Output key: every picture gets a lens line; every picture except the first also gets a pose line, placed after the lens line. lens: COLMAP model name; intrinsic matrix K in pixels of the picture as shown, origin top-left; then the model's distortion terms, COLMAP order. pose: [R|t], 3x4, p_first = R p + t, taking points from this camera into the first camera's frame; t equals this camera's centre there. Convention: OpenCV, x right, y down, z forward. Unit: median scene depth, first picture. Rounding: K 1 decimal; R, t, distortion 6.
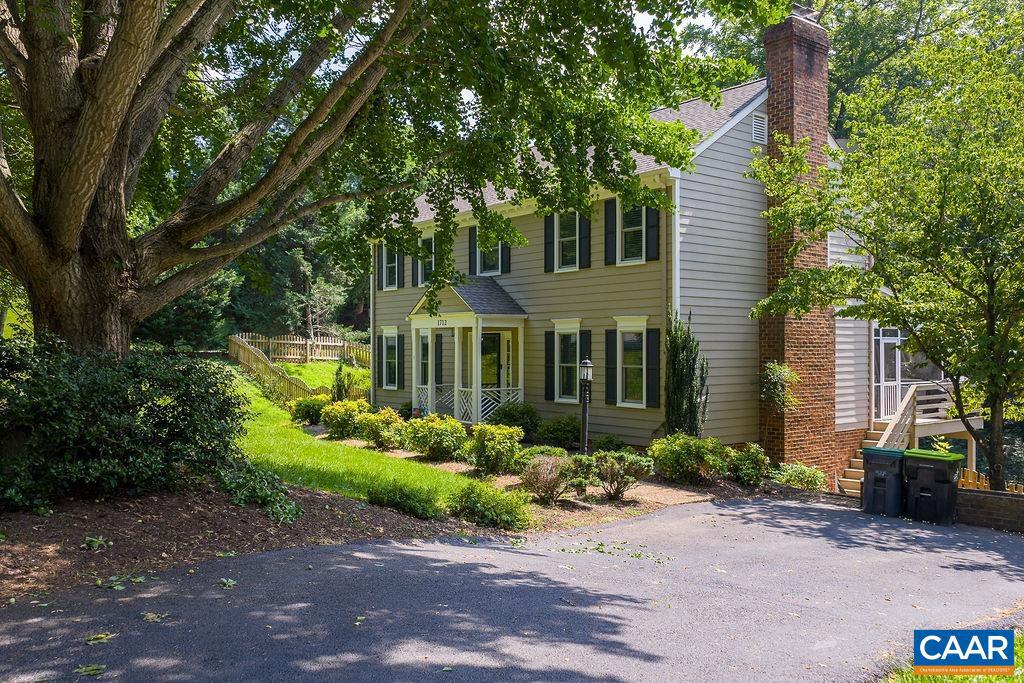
lens RADIAL K [[850.2, 0, 509.7], [0, 850.2, 343.3], [0, 0, 1]] dist [0.009376, -0.011815]
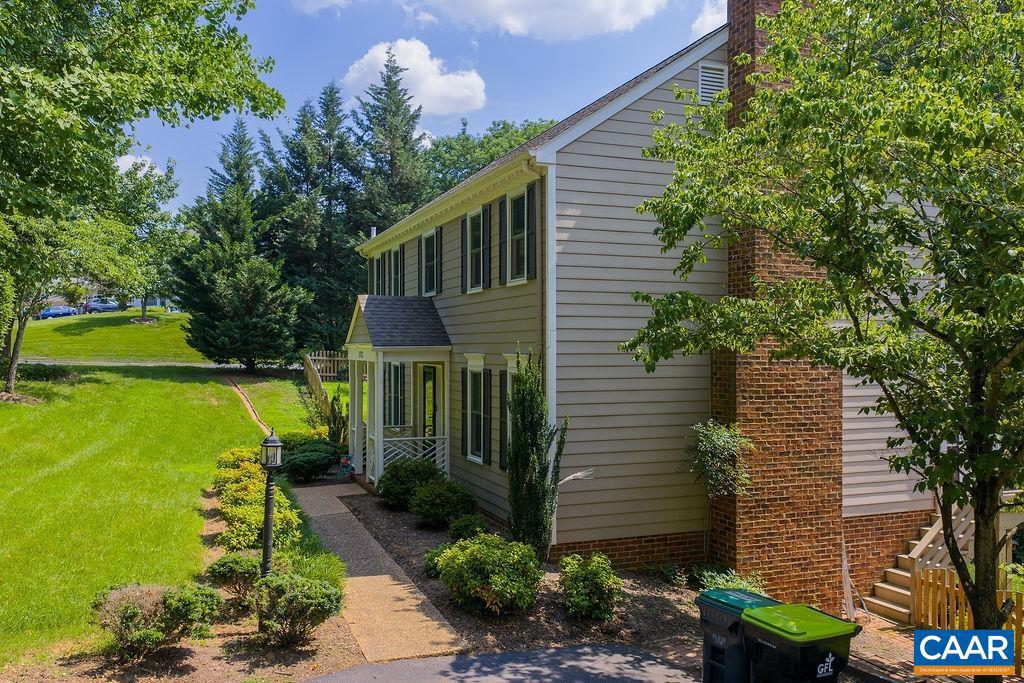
lens RADIAL K [[850.2, 0, 509.7], [0, 850.2, 343.3], [0, 0, 1]] dist [0.009376, -0.011815]
pose [[0.956776, -0.001584, -0.290823, 0.346071], [0.001408, 0.999999, -0.000815, -0.040048], [0.290823, 0.000371, 0.956777, 0.286508]]
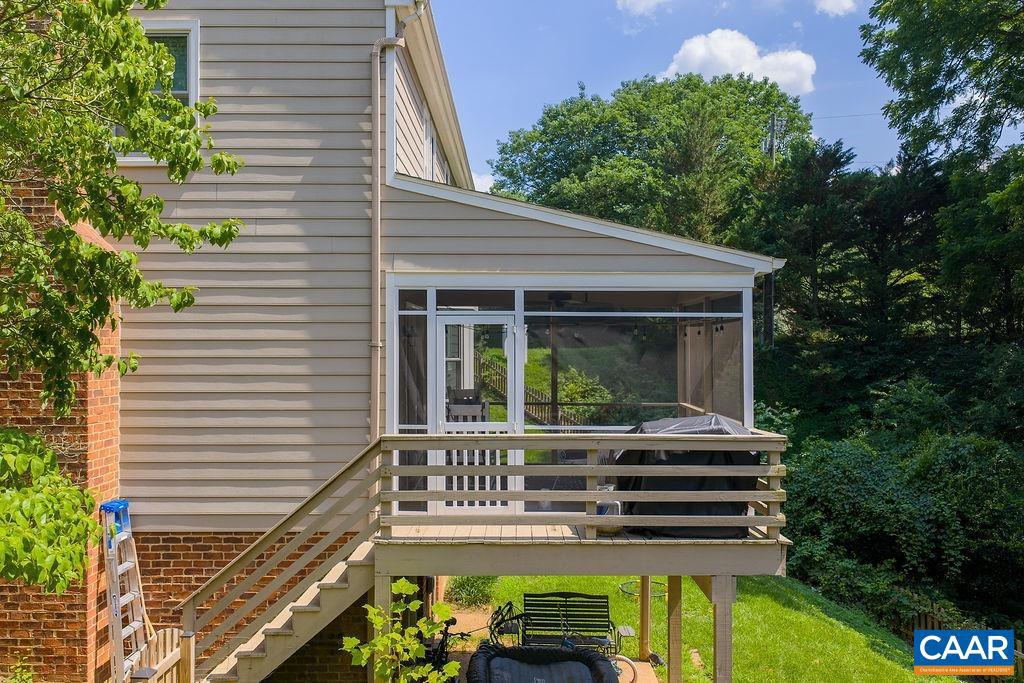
lens RADIAL K [[850.2, 0, 509.7], [0, 850.2, 343.3], [0, 0, 1]] dist [0.009376, -0.011815]
pose [[0.784355, -0.002663, -0.620306, 0.858903], [0.002252, 0.999996, -0.001446, 0.011109], [0.620308, -0.000263, 0.784359, 0.847583]]
